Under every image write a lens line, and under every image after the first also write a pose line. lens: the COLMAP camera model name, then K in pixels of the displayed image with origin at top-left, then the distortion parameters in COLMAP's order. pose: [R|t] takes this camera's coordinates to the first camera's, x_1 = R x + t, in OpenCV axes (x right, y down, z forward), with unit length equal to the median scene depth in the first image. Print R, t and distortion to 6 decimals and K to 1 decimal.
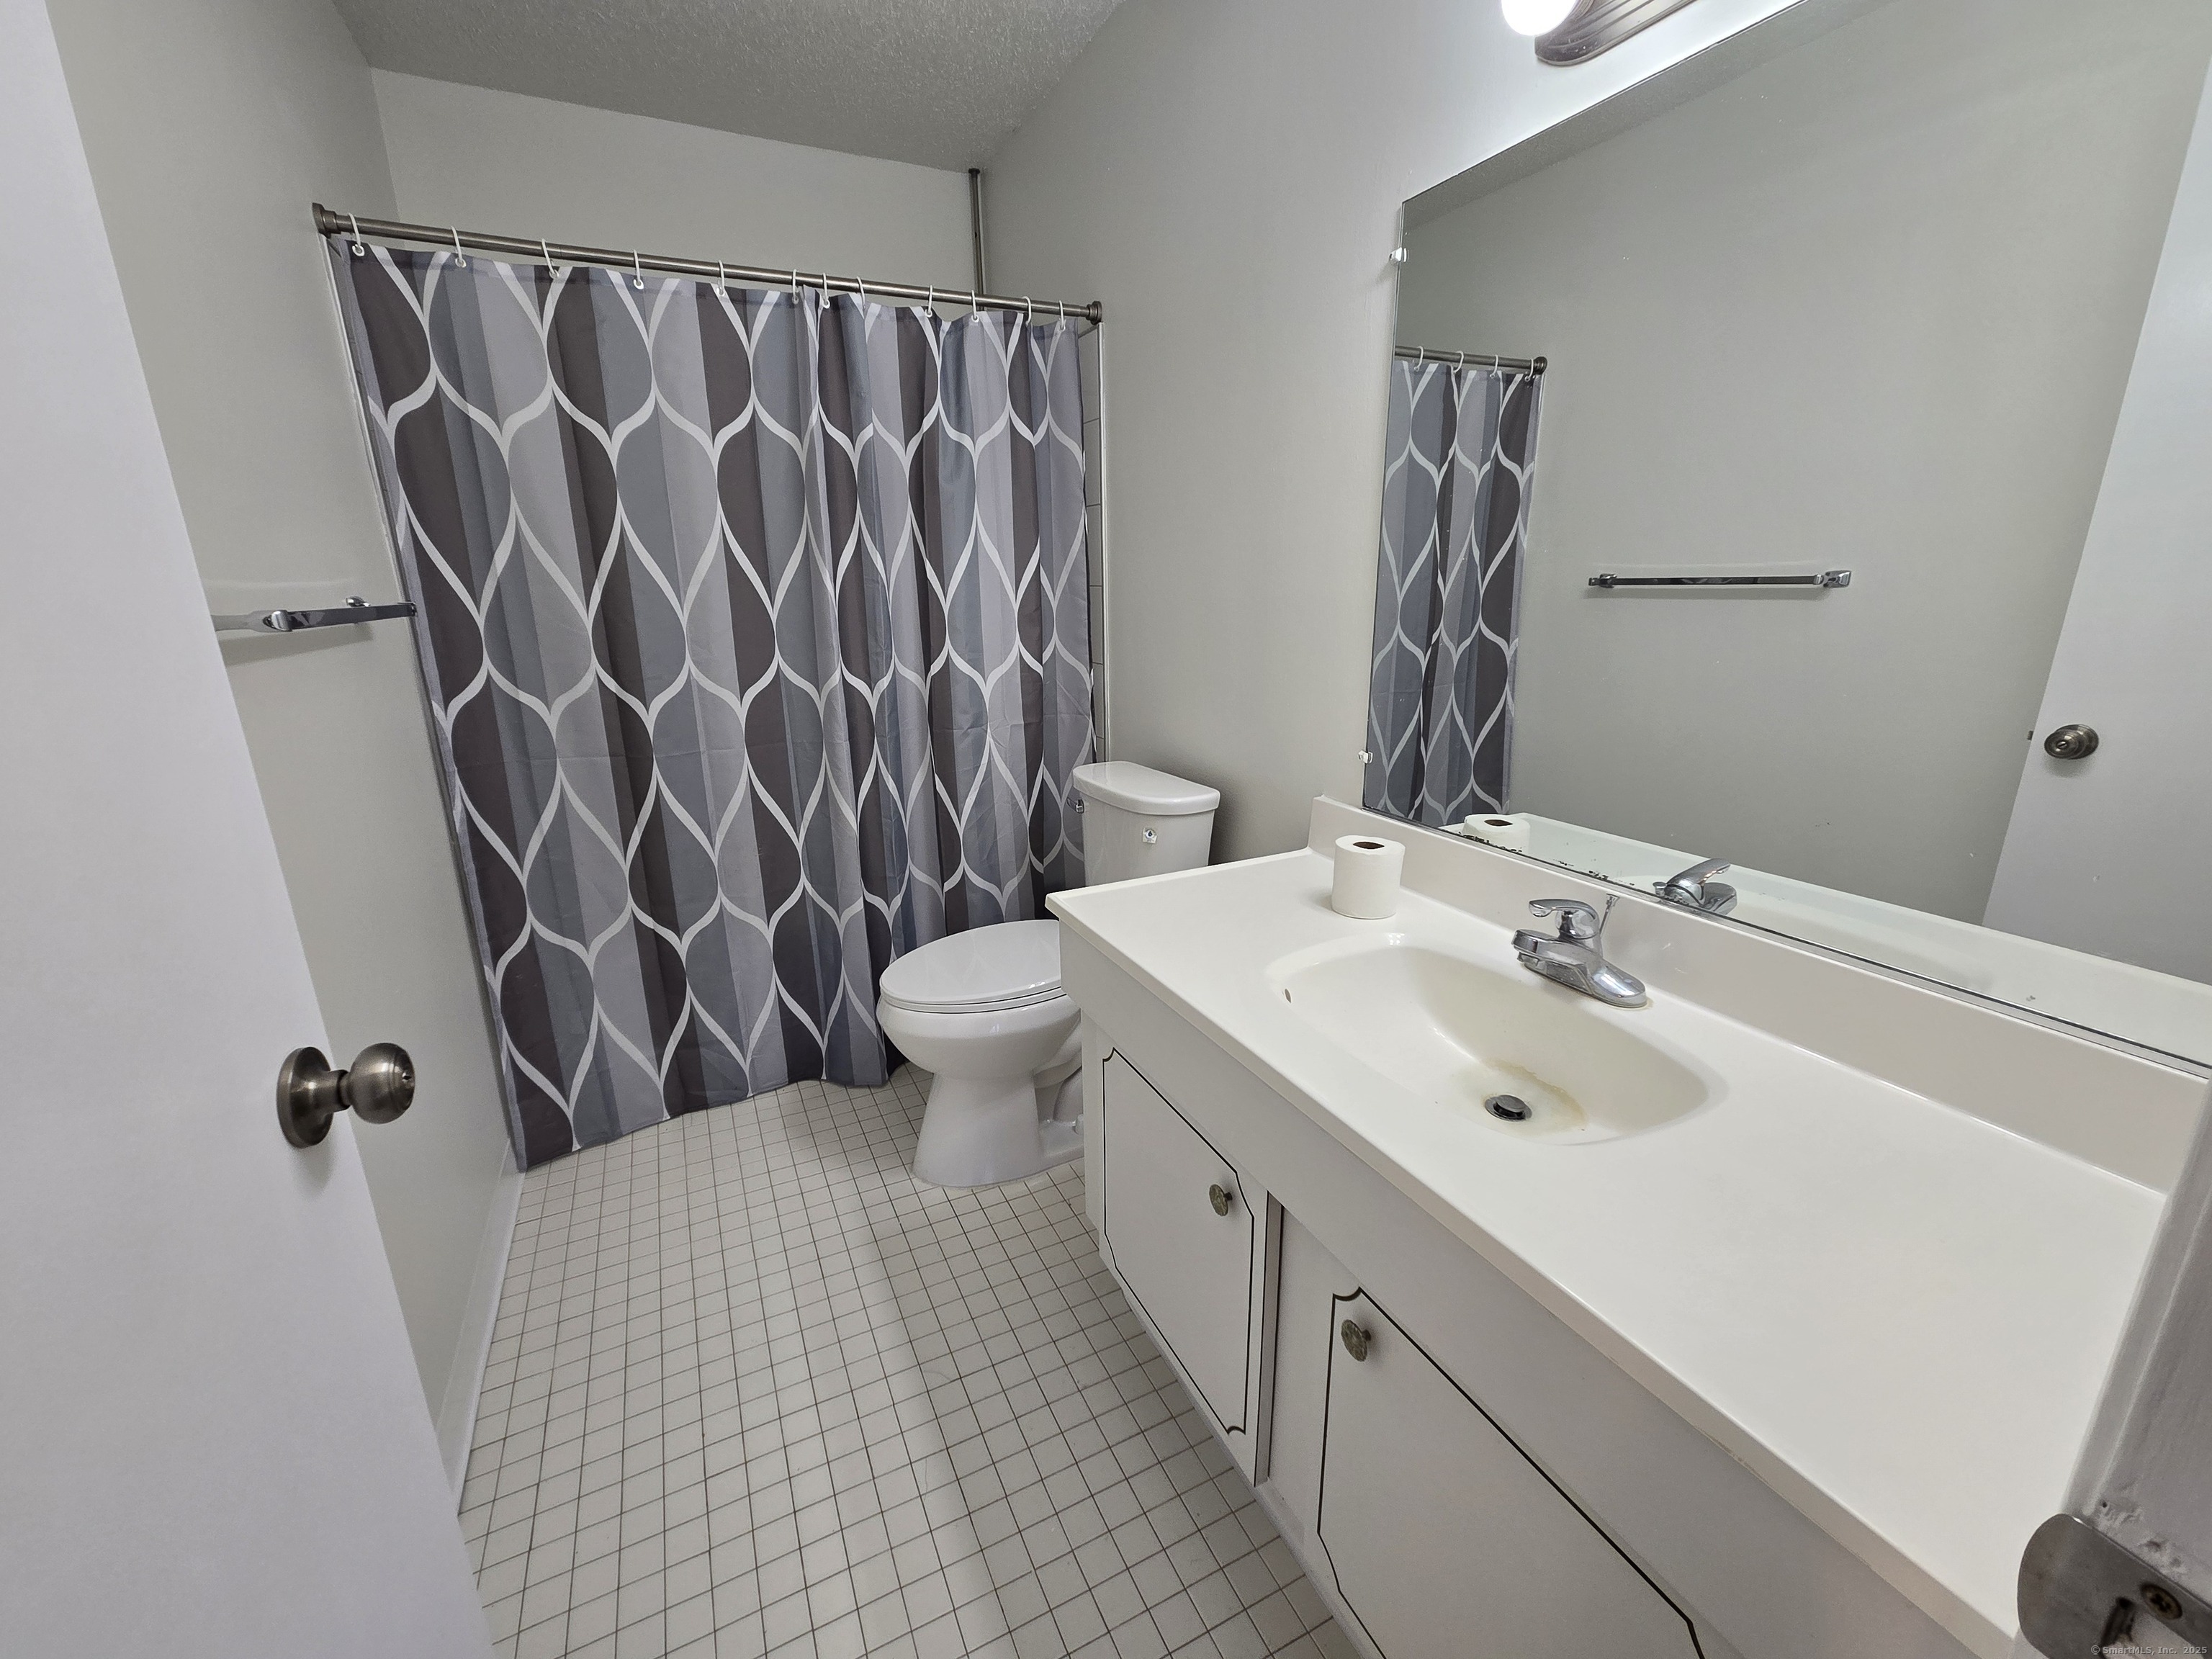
lens RADIAL K [[906.6, 0, 1103.9], [0, 906.6, 828.5], [0, 0, 1]] dist [0.000943, 0.000243]
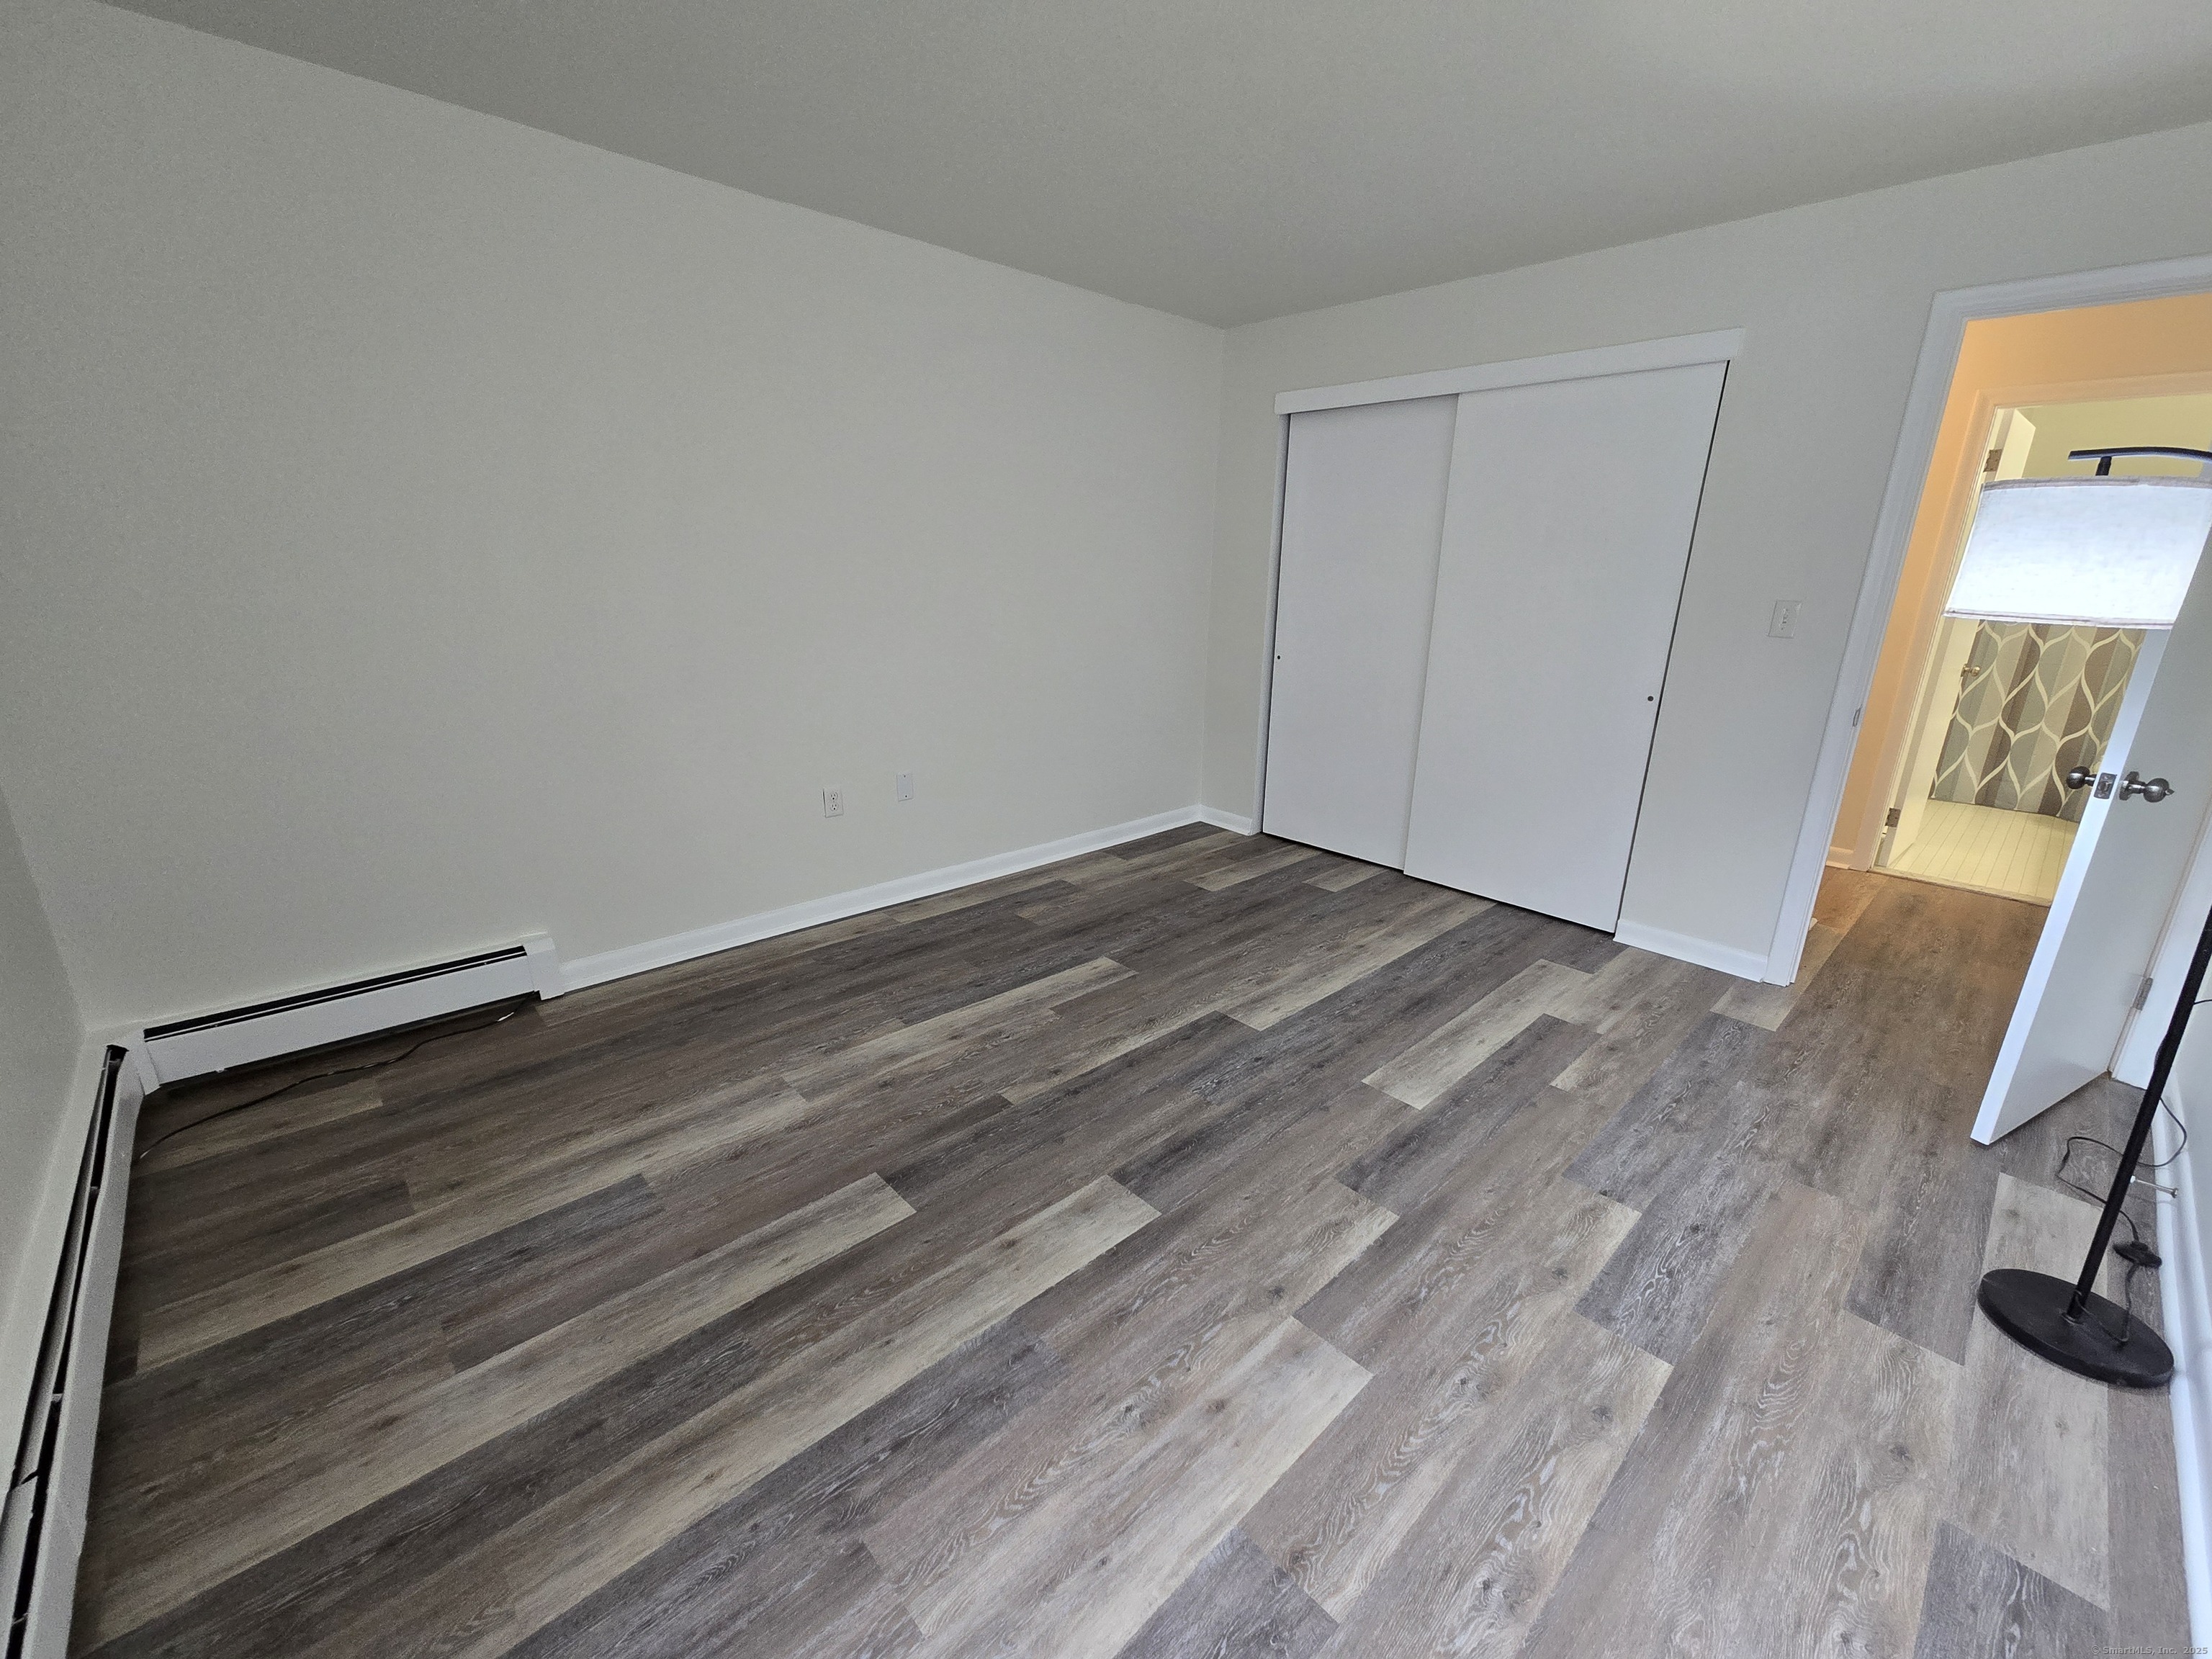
lens RADIAL K [[906.6, 0, 1104.8], [0, 906.6, 839.0], [0, 0, 1]] dist [0.000943, 0.000243]
pose [[0.296916, 0.296927, -0.907566, 1.388664], [-0.284603, 0.934749, 0.212711, 0.678347], [0.911506, 0.195138, 0.362048, -2.598951]]
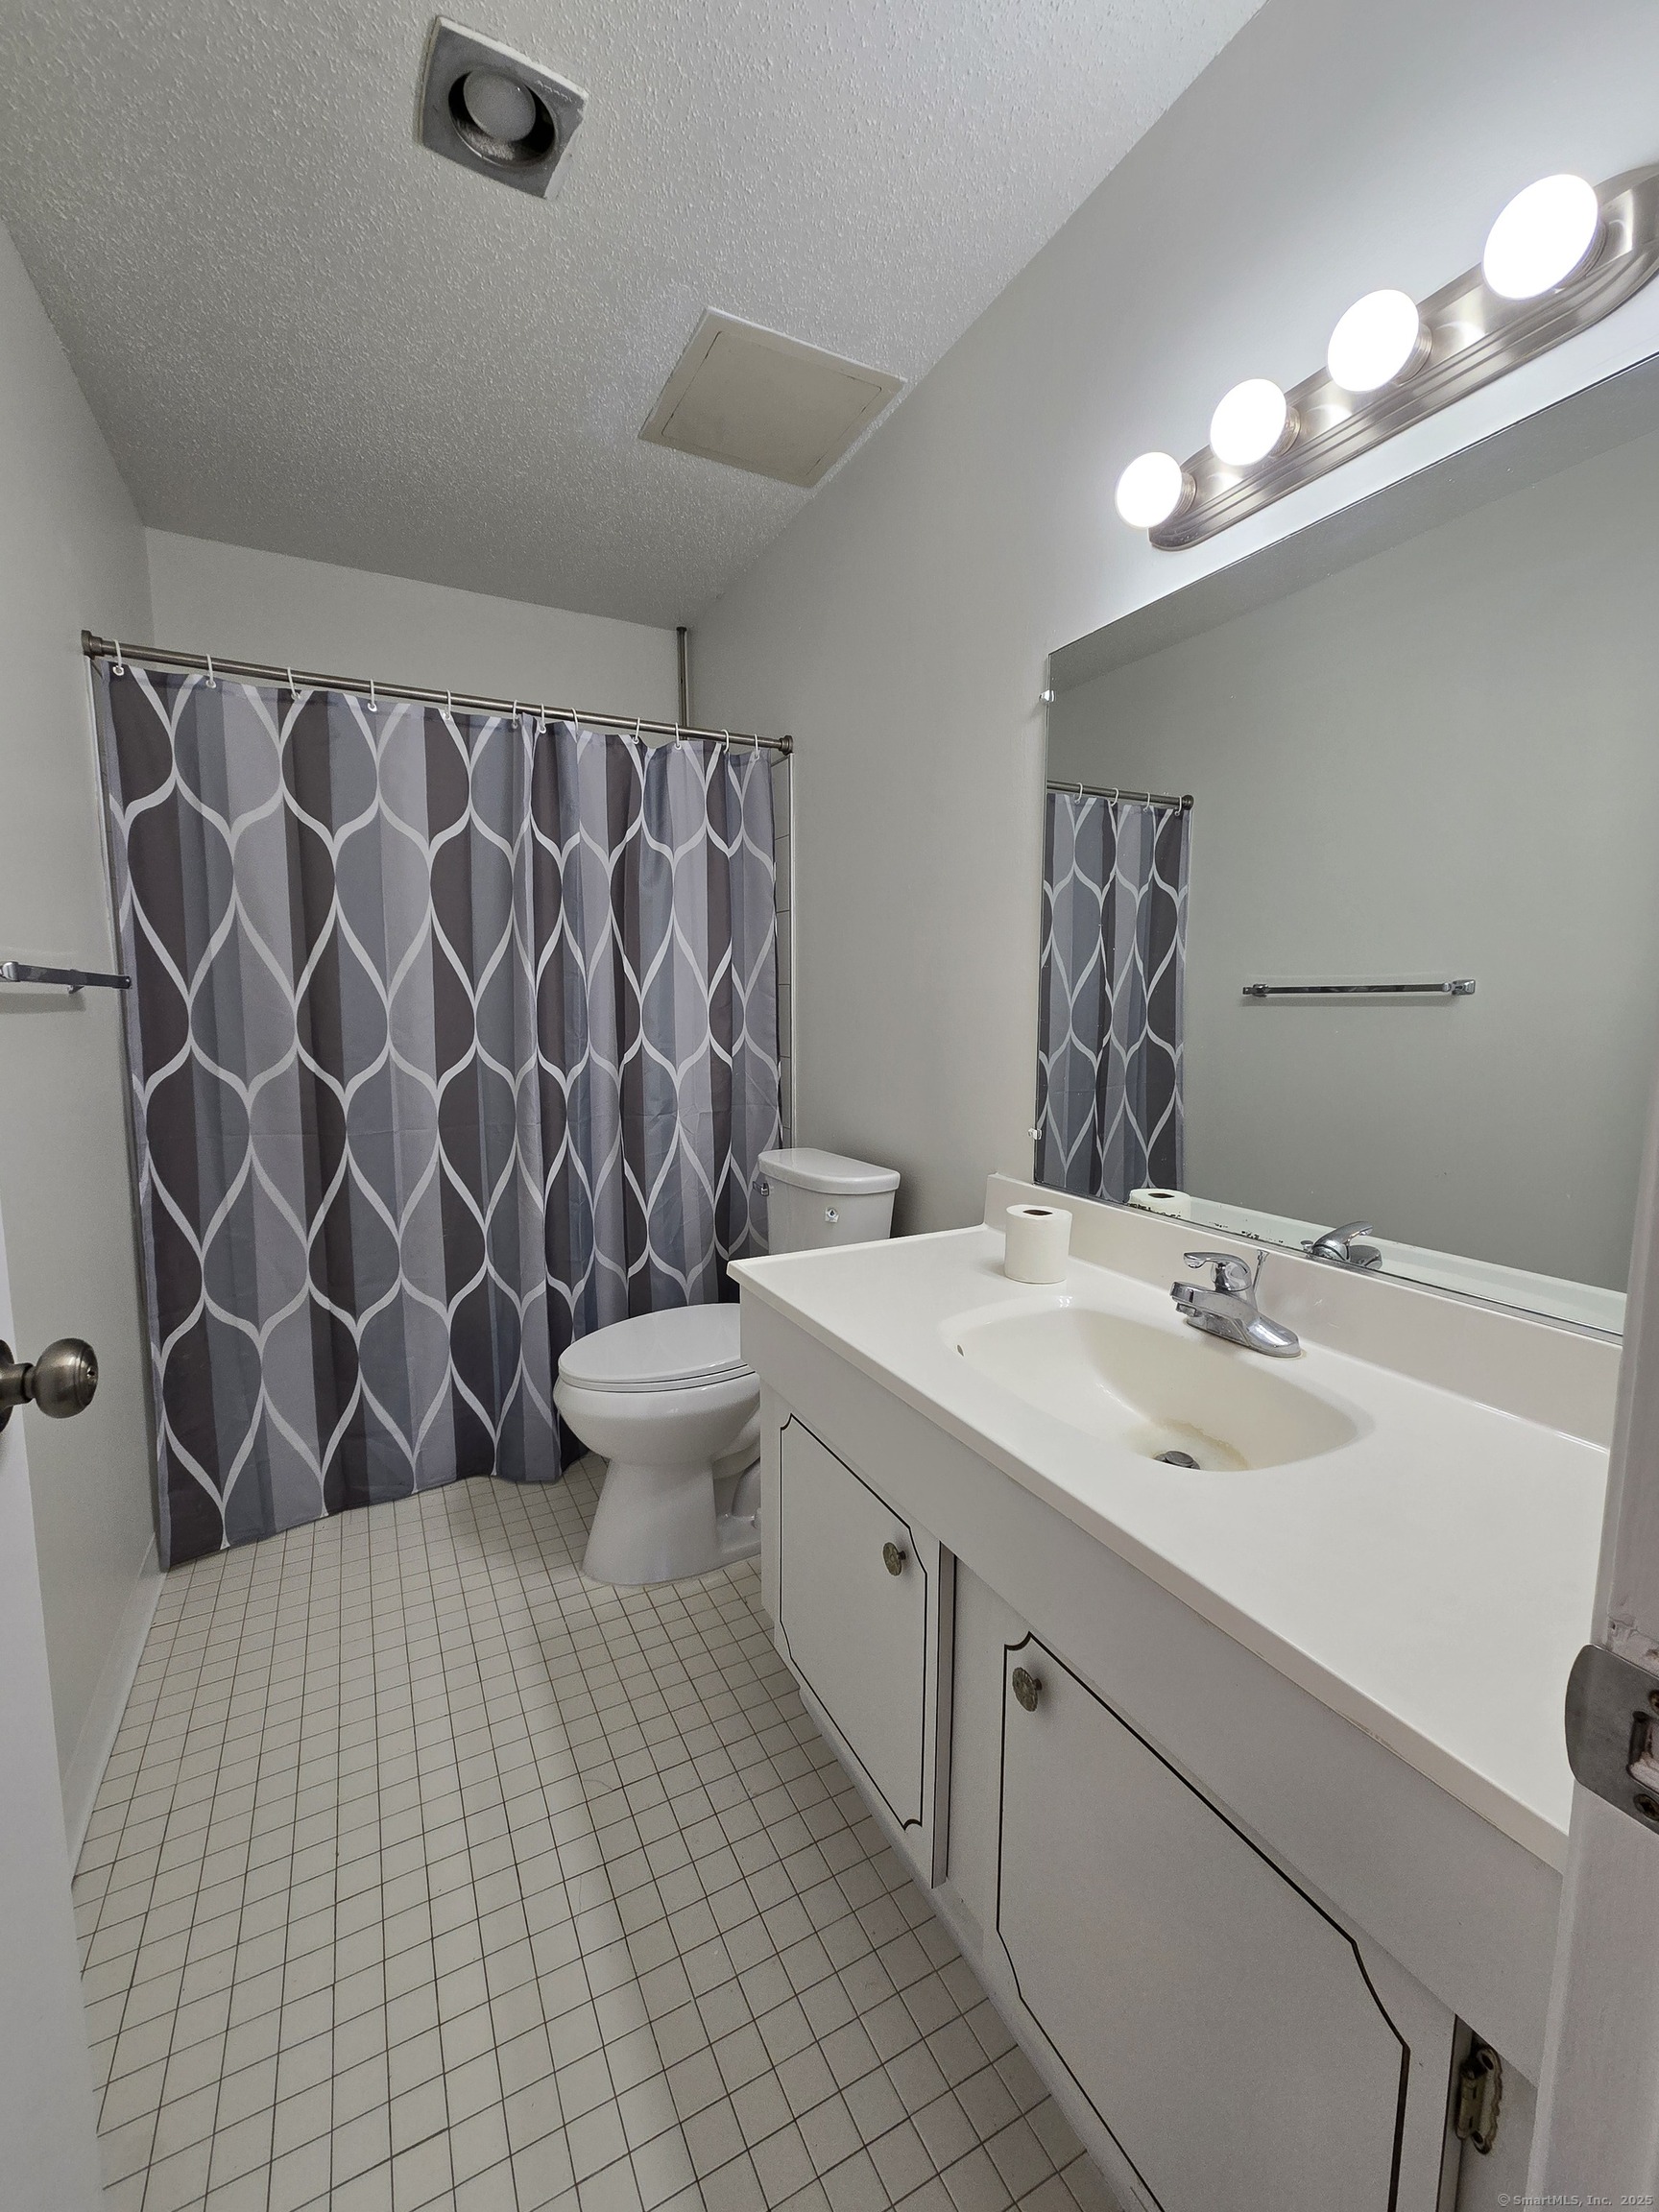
lens RADIAL K [[906.6, 0, 827.1], [0, 906.6, 1100.7], [0, 0, 1]] dist [0.000943, 0.000243]
pose [[0.999359, 0.012754, 0.033442, 0.009680], [-0.007260, 0.987168, -0.159520, 0.044995], [-0.035047, 0.159175, 0.986628, -0.033002]]
